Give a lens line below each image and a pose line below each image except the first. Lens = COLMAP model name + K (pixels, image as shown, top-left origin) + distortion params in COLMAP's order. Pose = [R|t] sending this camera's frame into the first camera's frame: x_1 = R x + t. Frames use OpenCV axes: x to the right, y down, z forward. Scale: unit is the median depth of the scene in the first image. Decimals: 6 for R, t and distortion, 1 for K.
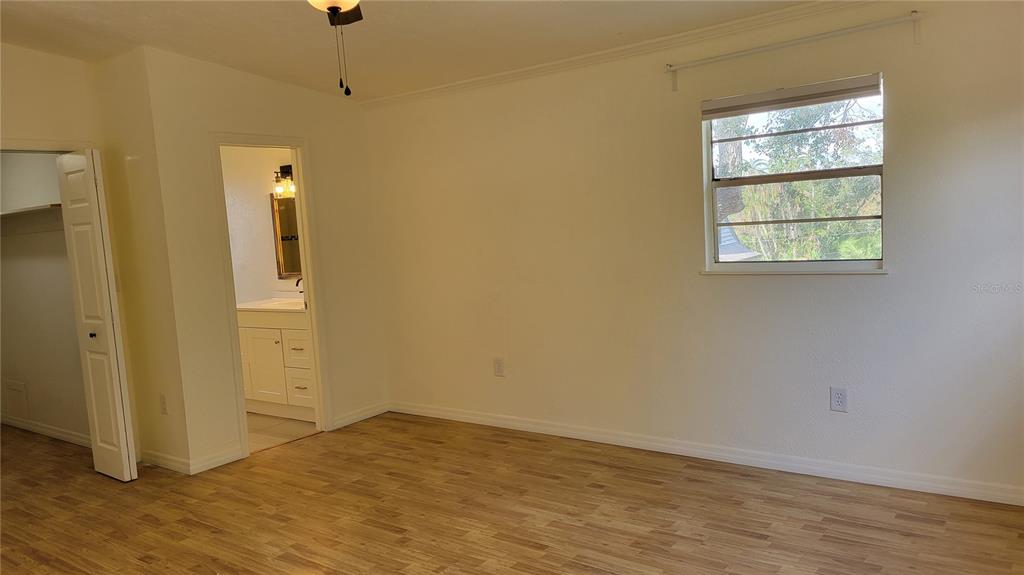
lens RADIAL K [[770.4, 0, 512.0], [0, 770.4, 287.5], [0, 0, 1]] dist [0.087526, -0.069667]
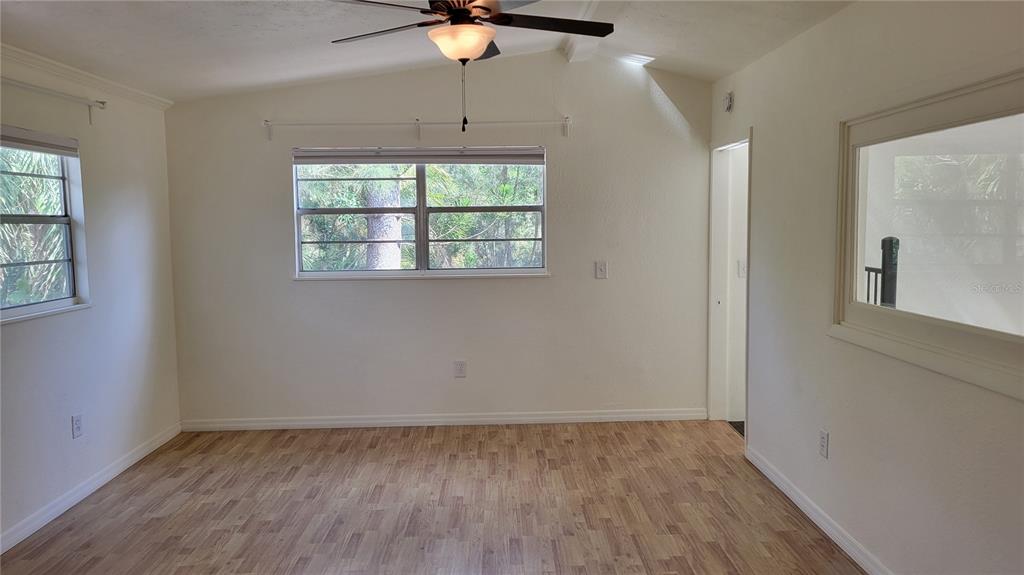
lens RADIAL K [[770.4, 0, 512.0], [0, 770.4, 287.5], [0, 0, 1]] dist [0.087526, -0.069667]
pose [[-0.633477, 0.008411, 0.773715, -0.709186], [0.121832, 0.988552, 0.089003, -0.061775], [-0.764110, 0.150645, -0.627250, 1.040777]]
